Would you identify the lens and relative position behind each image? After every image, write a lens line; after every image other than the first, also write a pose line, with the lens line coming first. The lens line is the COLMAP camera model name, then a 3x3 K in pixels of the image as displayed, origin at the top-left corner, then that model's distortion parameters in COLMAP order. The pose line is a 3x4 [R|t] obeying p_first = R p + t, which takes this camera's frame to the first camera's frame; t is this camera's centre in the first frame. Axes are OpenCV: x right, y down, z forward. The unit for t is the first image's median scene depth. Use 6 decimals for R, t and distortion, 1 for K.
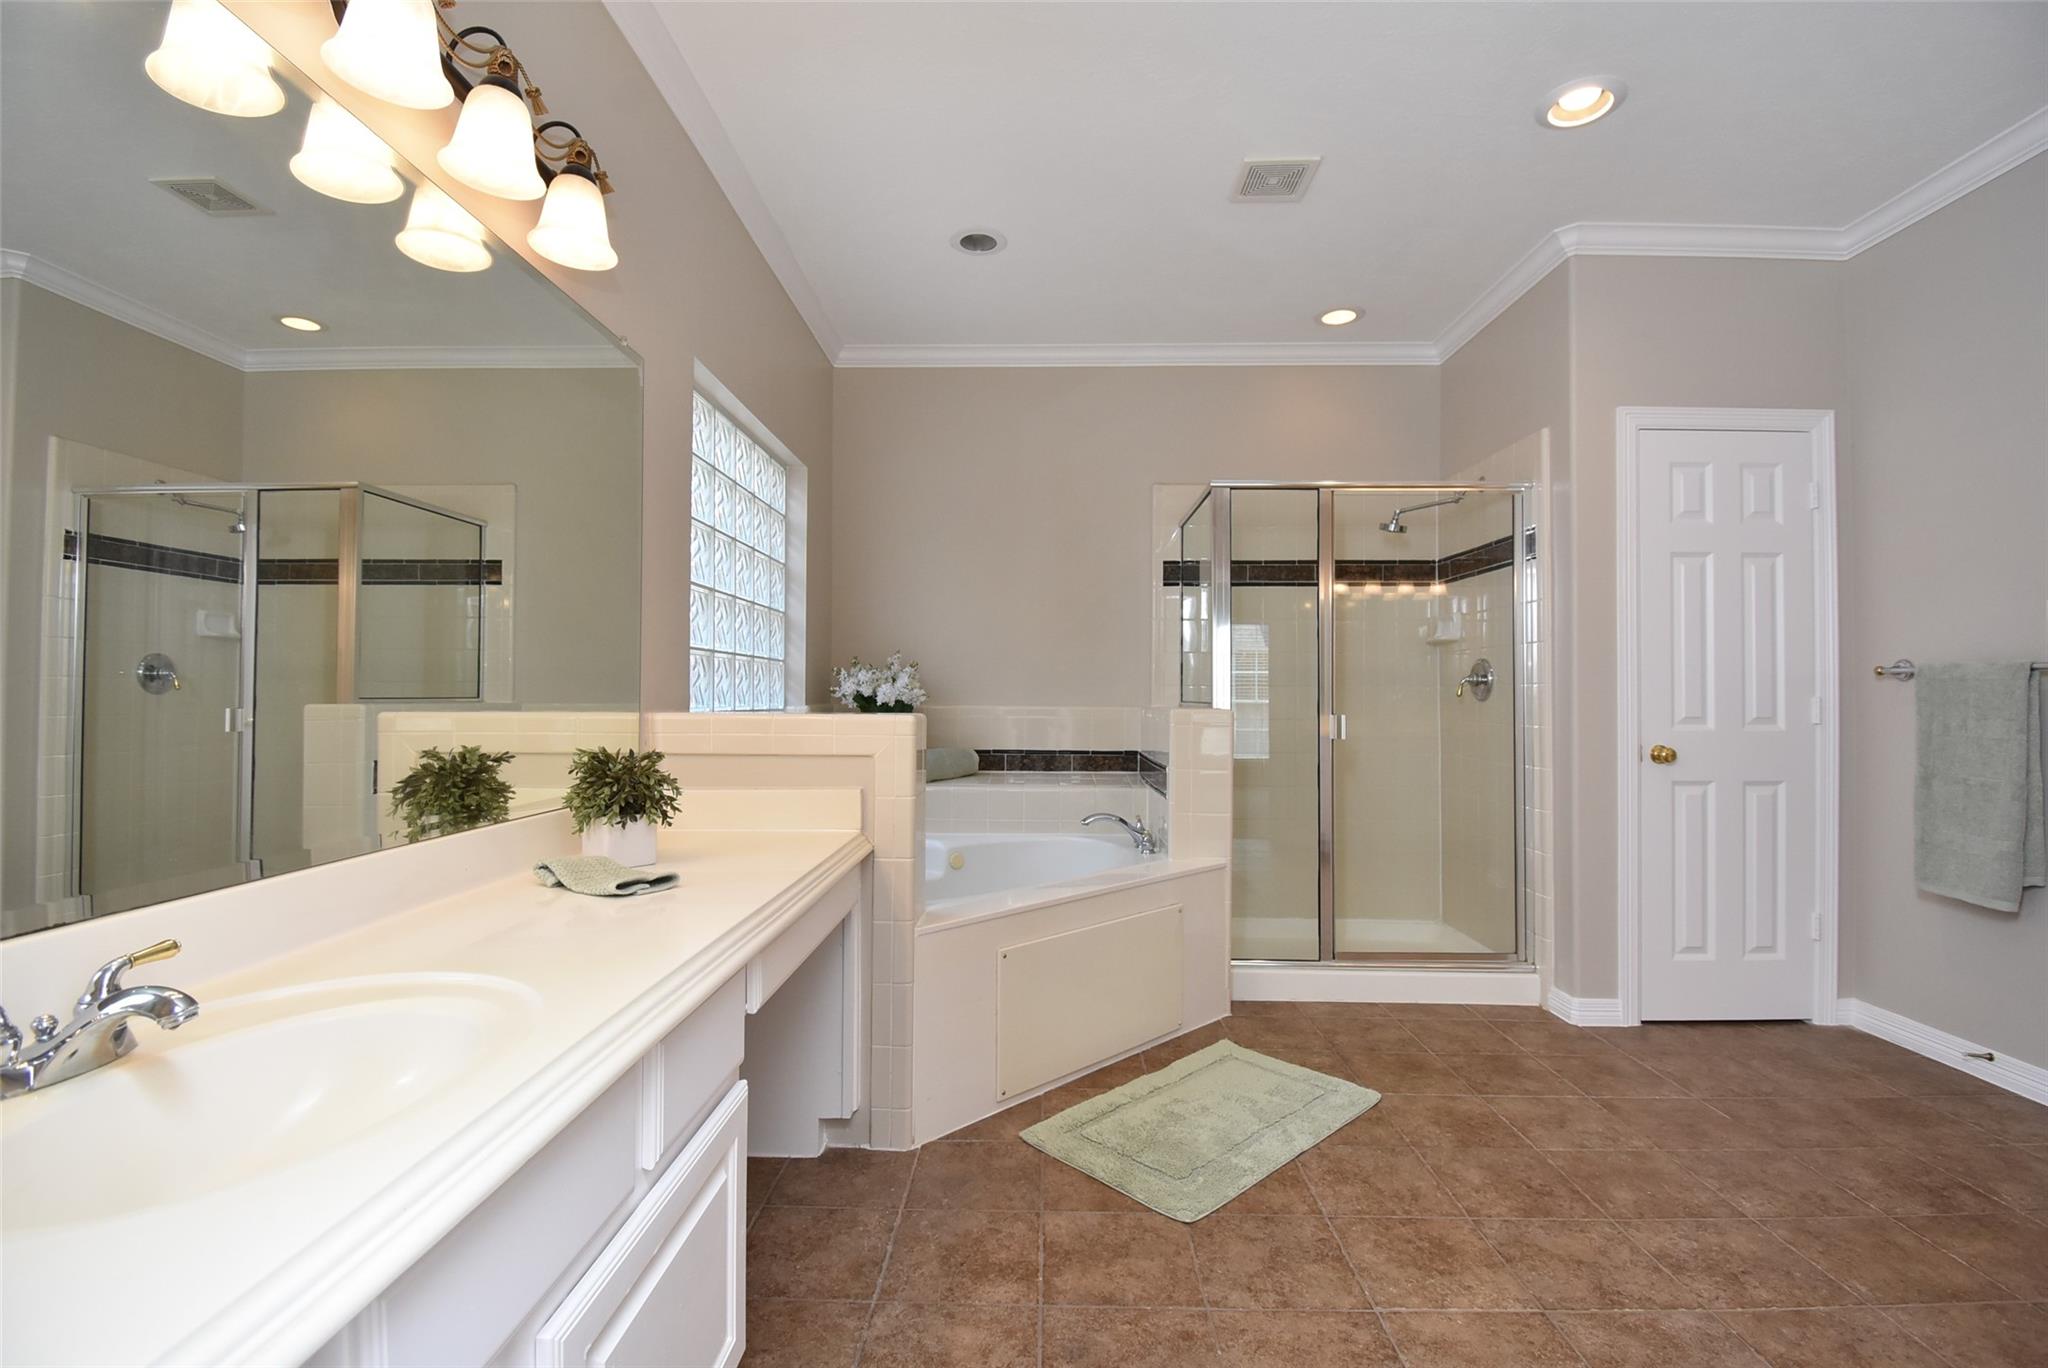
lens RADIAL K [[902.7, 0, 1025.3], [0, 902.7, 681.5], [0, 0, 1]] dist [0.005747, -0.017047]
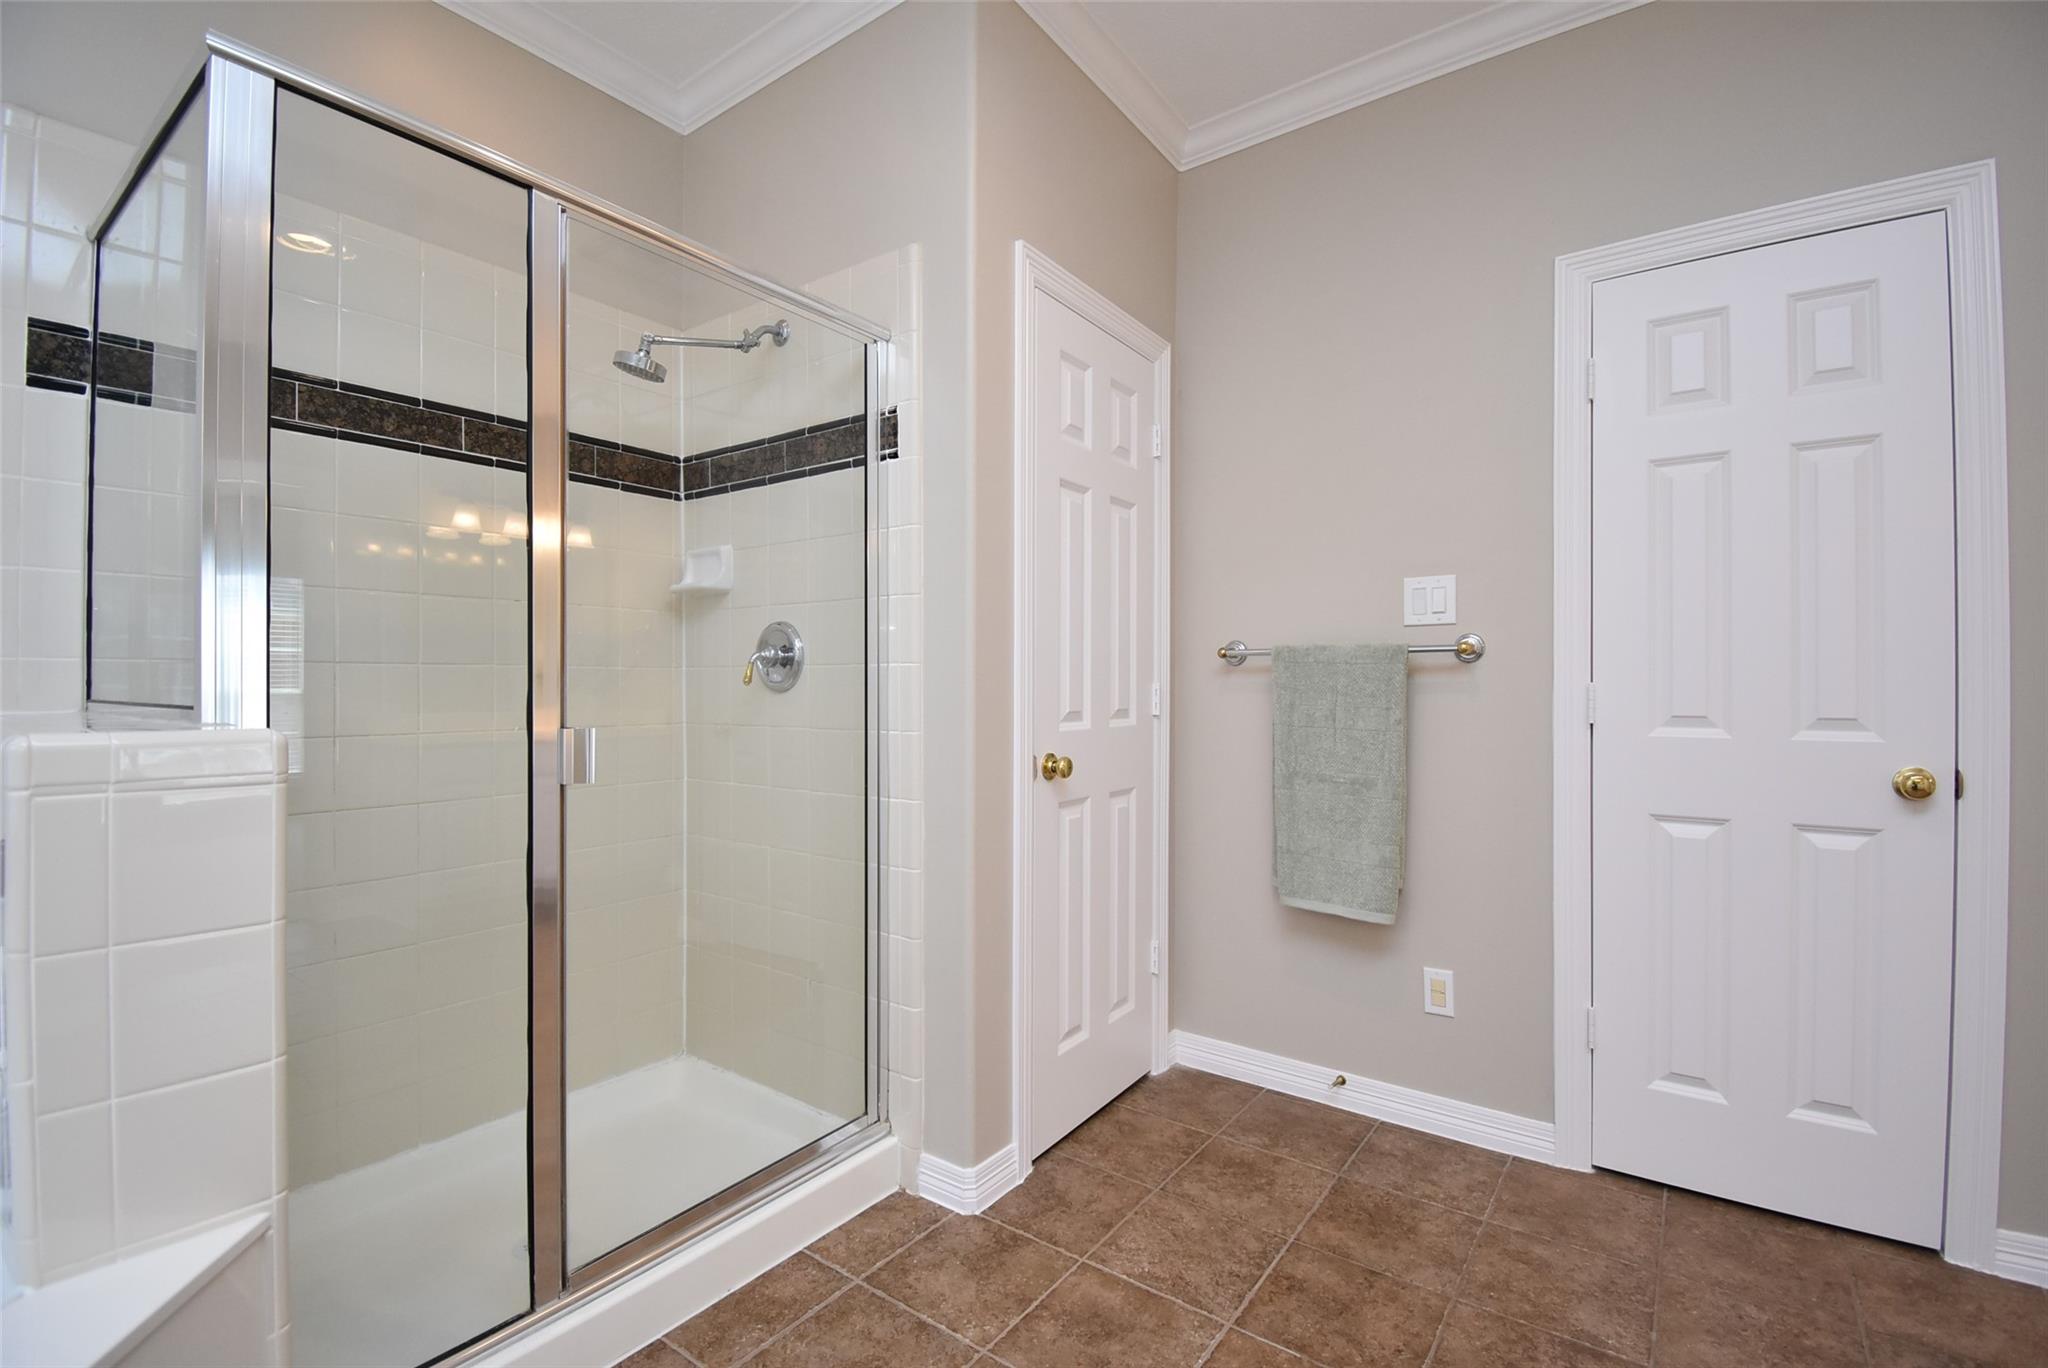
lens RADIAL K [[902.7, 0, 1024.8], [0, 902.7, 681.8], [0, 0, 1]] dist [0.005747, -0.017047]
pose [[0.573918, -0.001516, 0.818912, 0.125358], [-0.011537, 0.999884, 0.009936, 0.008998], [-0.818832, -0.015150, 0.573834, 0.627424]]
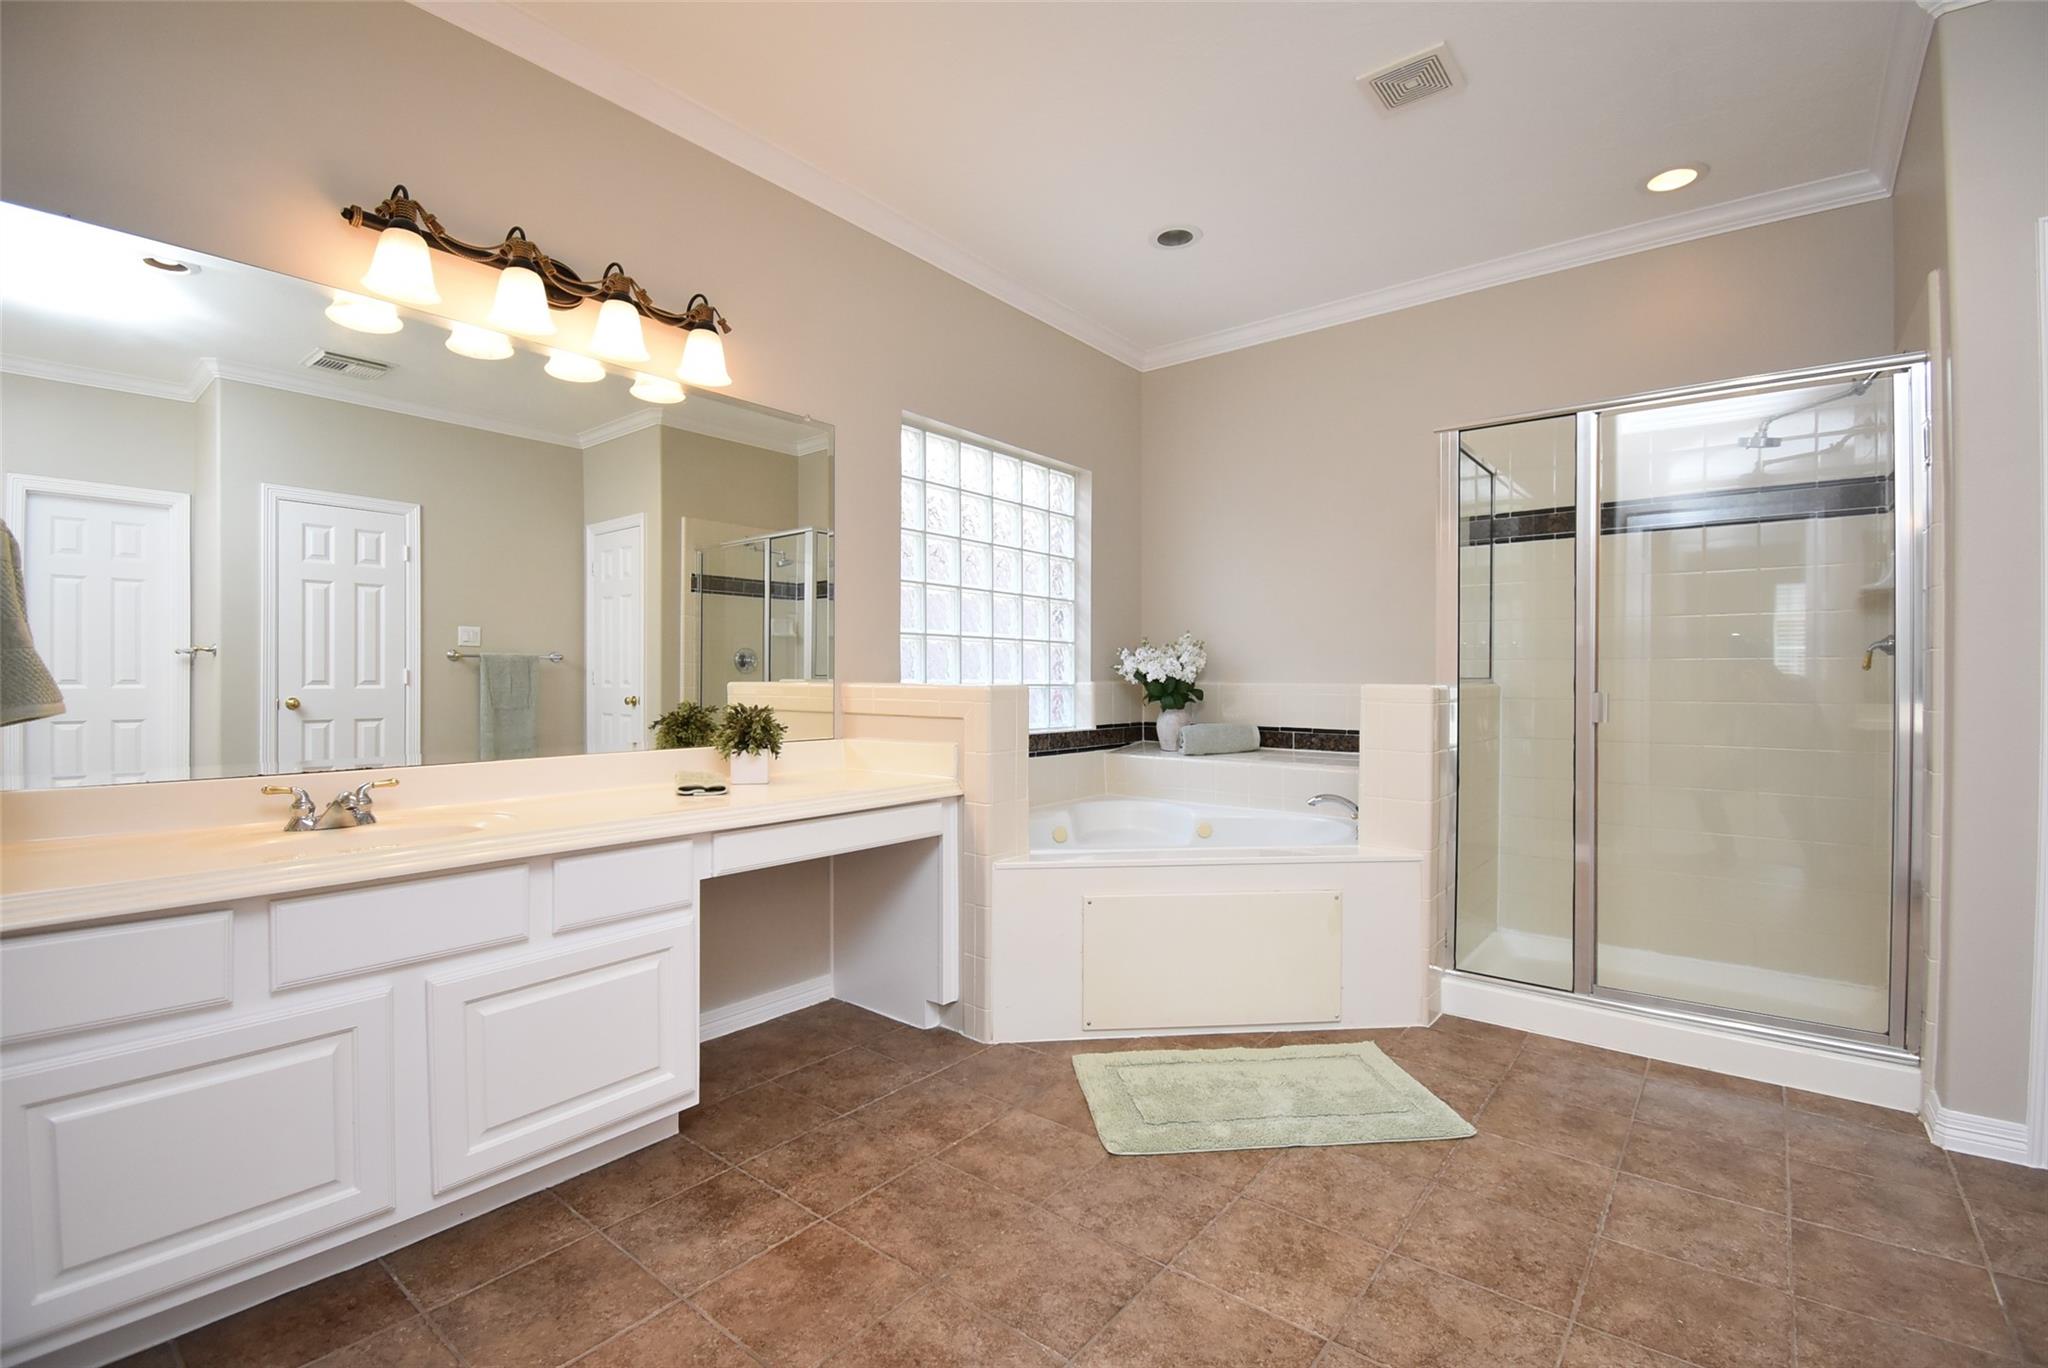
lens RADIAL K [[902.7, 0, 1026.3], [0, 902.7, 682.6], [0, 0, 1]] dist [0.005747, -0.017047]
pose [[0.794833, 0.001242, -0.606827, 0.468424], [0.010017, 0.999835, 0.015166, 0.011891], [0.606746, -0.018133, 0.794689, 0.055802]]
